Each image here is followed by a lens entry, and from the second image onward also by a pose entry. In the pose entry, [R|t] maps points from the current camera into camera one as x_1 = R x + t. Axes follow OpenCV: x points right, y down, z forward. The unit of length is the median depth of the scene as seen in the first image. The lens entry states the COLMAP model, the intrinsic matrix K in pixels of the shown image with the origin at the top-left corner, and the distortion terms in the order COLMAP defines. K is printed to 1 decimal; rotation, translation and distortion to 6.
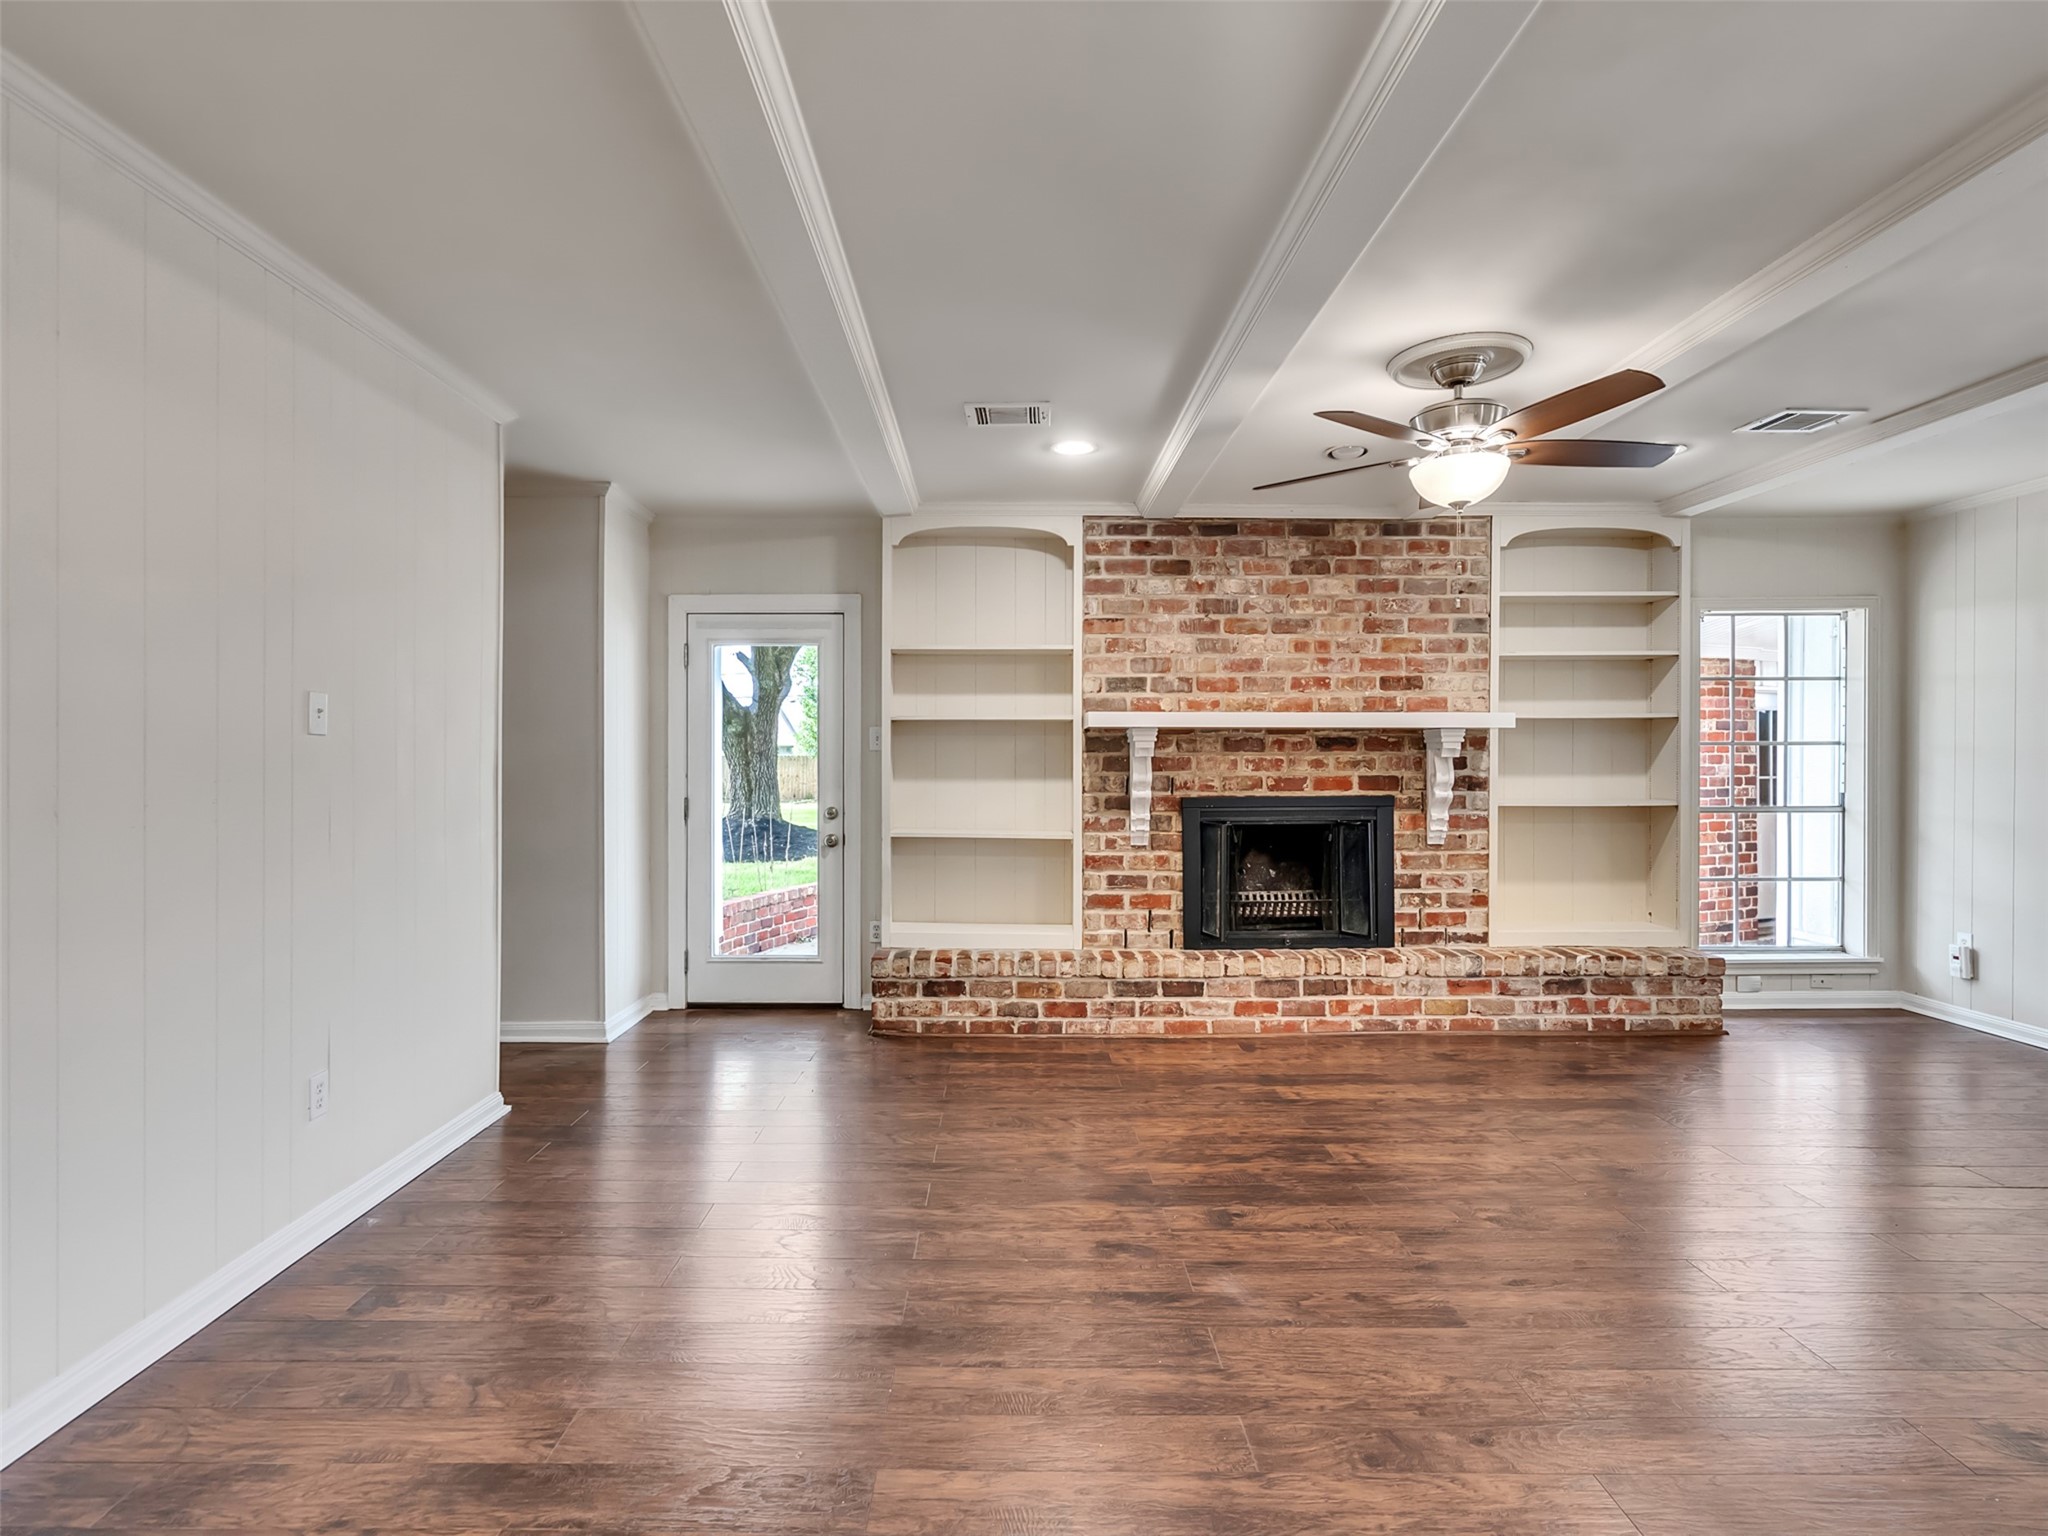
lens RADIAL K [[1029.9, 0, 1024.0], [0, 1029.9, 768.0], [0, 0, 1]] dist [0.002083, 0.001557]
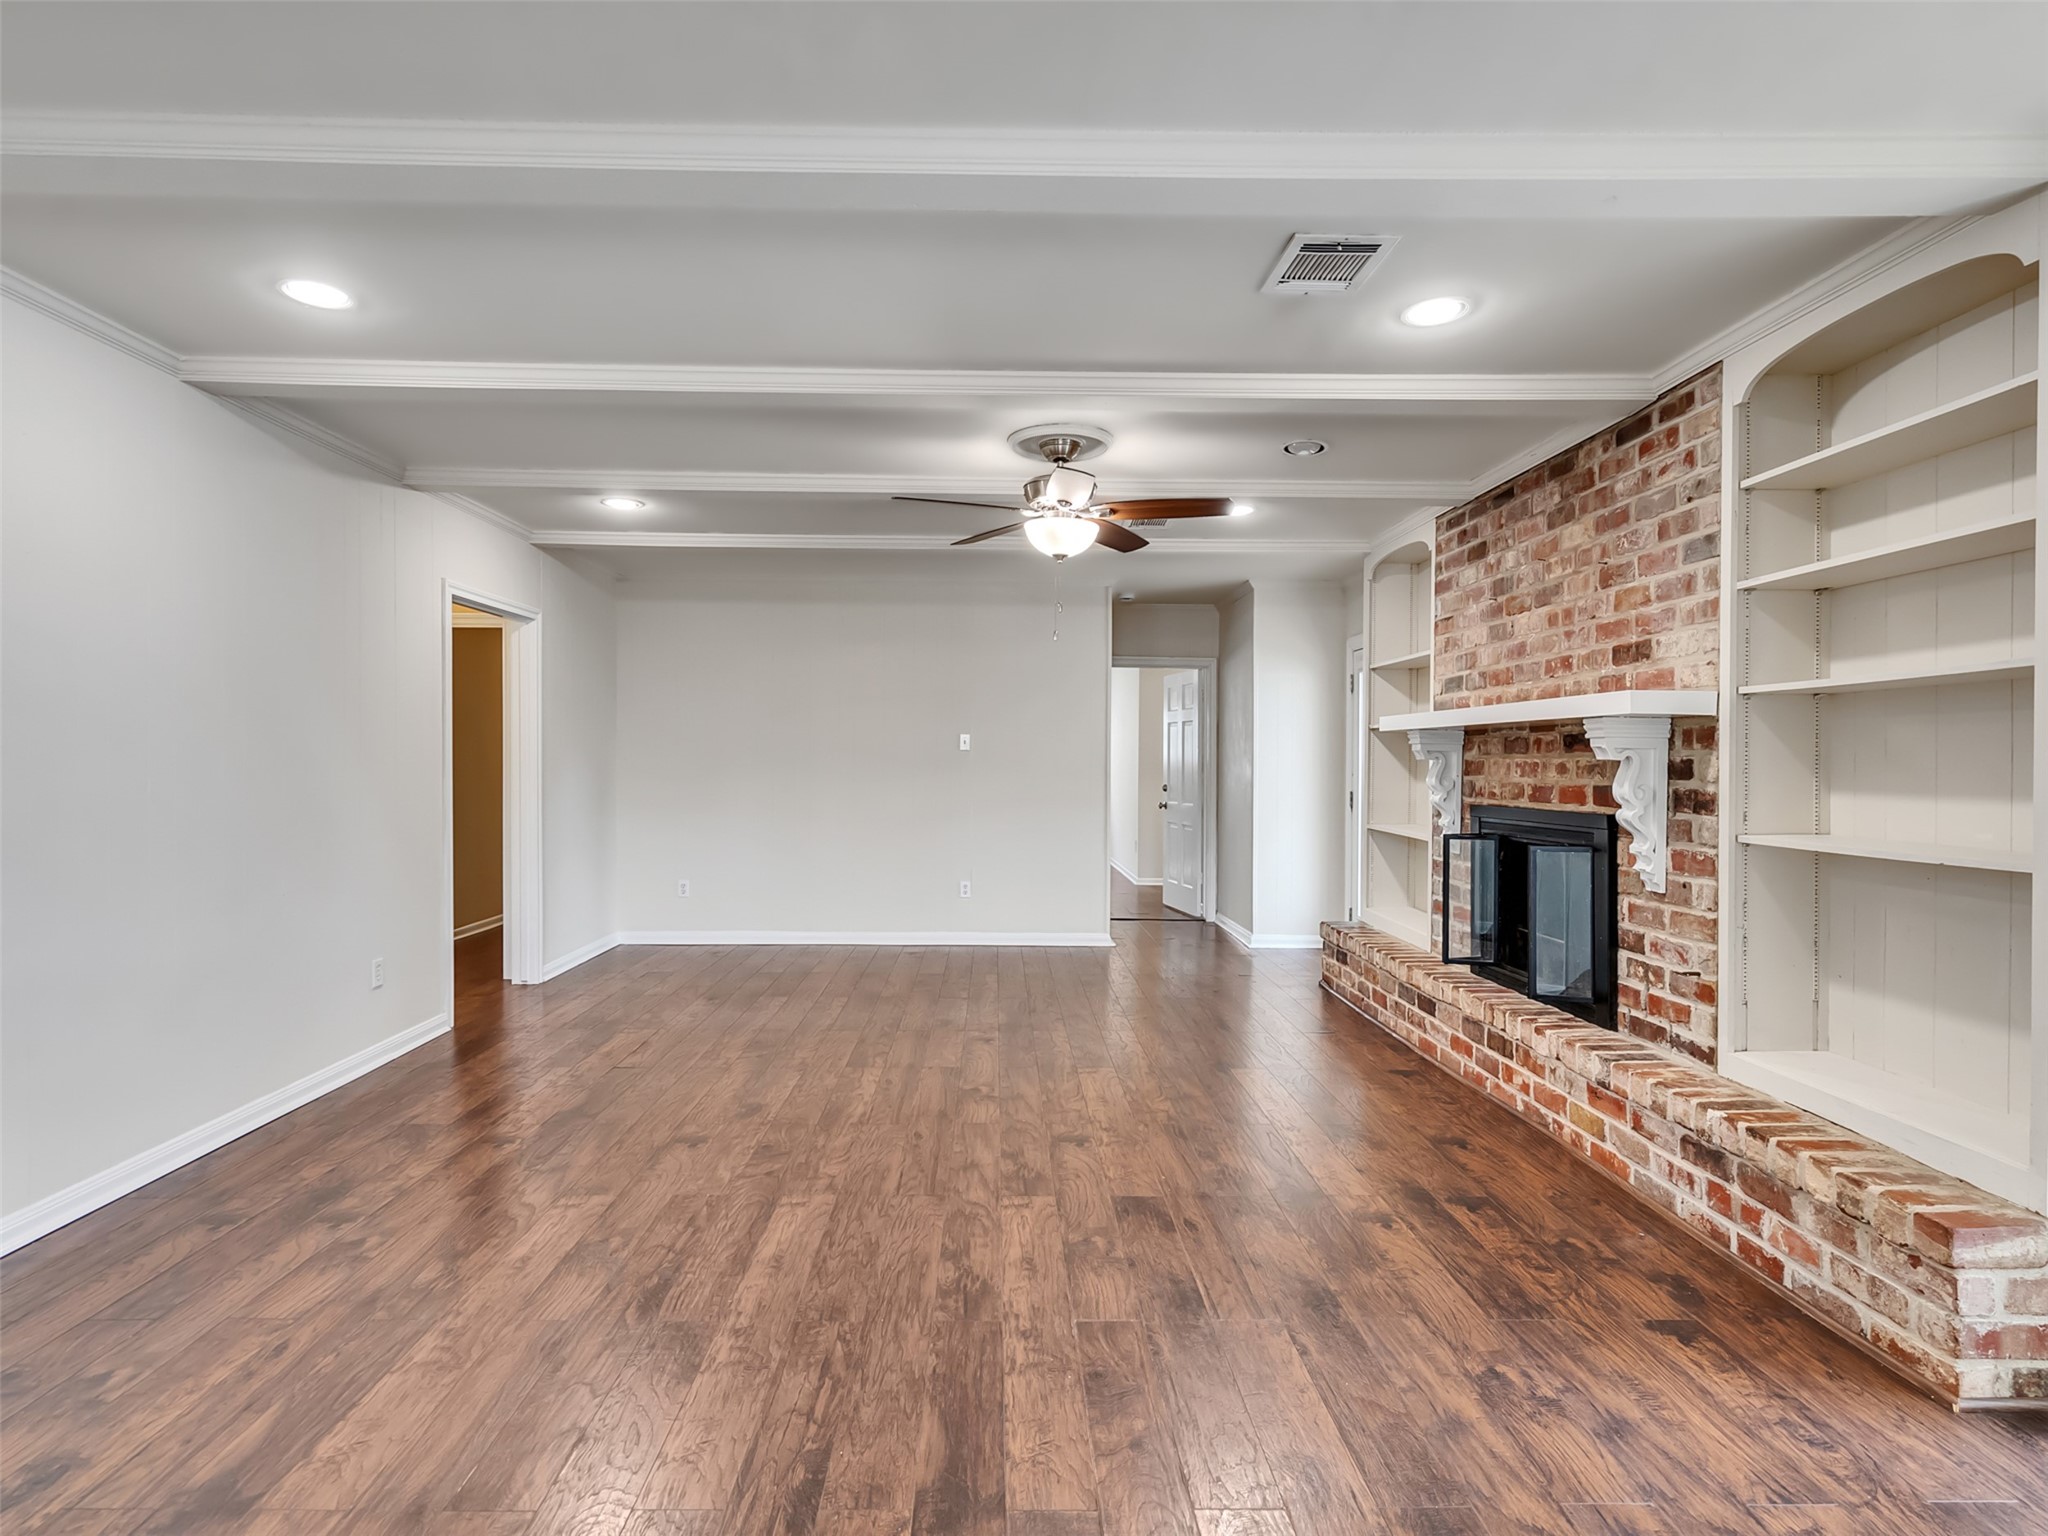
lens RADIAL K [[1107.5, 0, 1024.0], [0, 1107.5, 768.0], [0, 0, 1]] dist [0.004556, 0.001230]
pose [[-0.005415, 0.006042, -0.999967, 1.114418], [-0.013195, 0.999894, 0.006113, -0.004505], [0.999898, 0.013227, -0.005335, 0.599580]]
